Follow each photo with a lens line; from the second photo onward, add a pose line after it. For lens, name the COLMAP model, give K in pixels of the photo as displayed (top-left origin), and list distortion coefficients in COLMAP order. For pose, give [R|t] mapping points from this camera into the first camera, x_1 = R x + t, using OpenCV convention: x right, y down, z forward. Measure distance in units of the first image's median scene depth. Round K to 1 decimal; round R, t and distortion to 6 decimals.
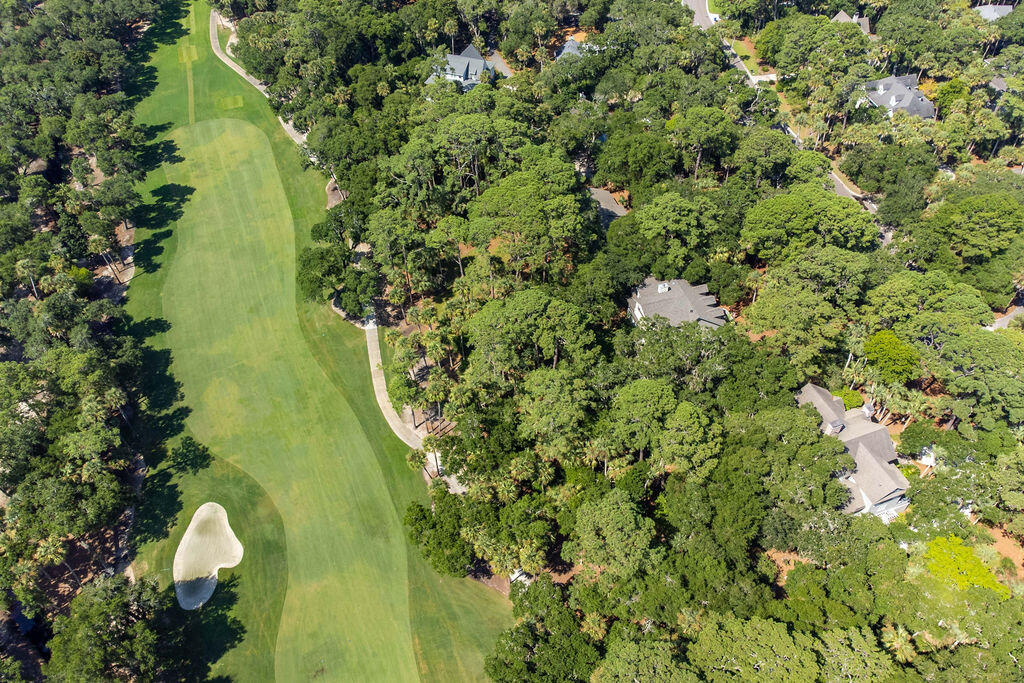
lens RADIAL K [[750.7, 0, 512.0], [0, 750.7, 341.5], [0, 0, 1]] dist [0.005561, -0.001268]
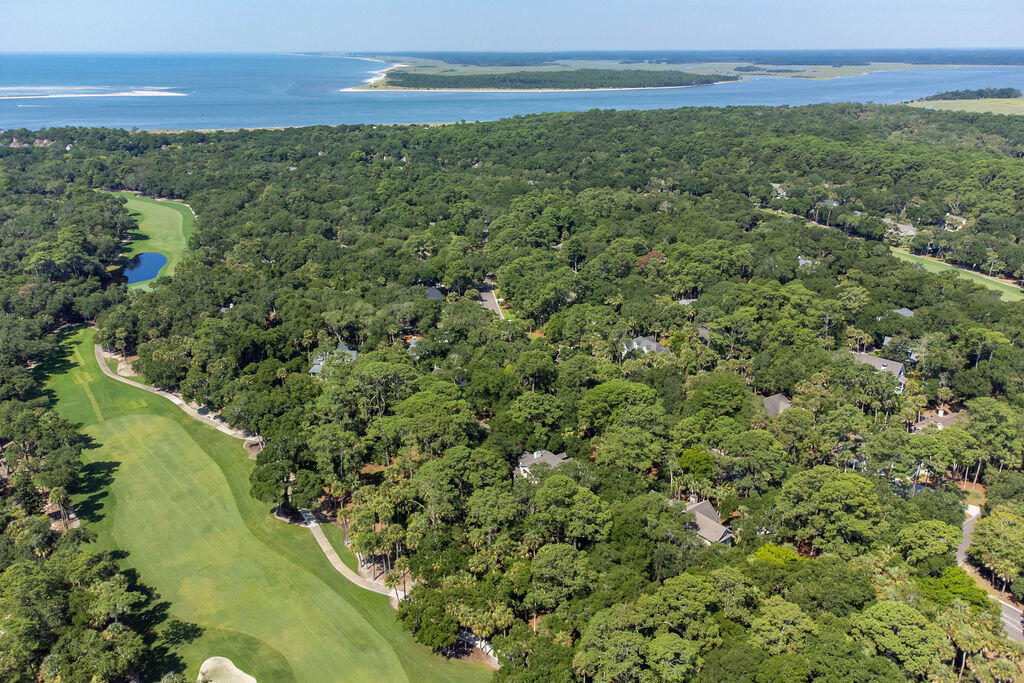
lens RADIAL K [[750.7, 0, 512.0], [0, 750.7, 341.5], [0, 0, 1]] dist [0.005561, -0.001268]
pose [[0.951377, -0.073220, 0.299199, -0.219058], [0.202925, 0.879749, -0.429957, 0.299163], [-0.231738, 0.469767, 0.851831, -0.243853]]
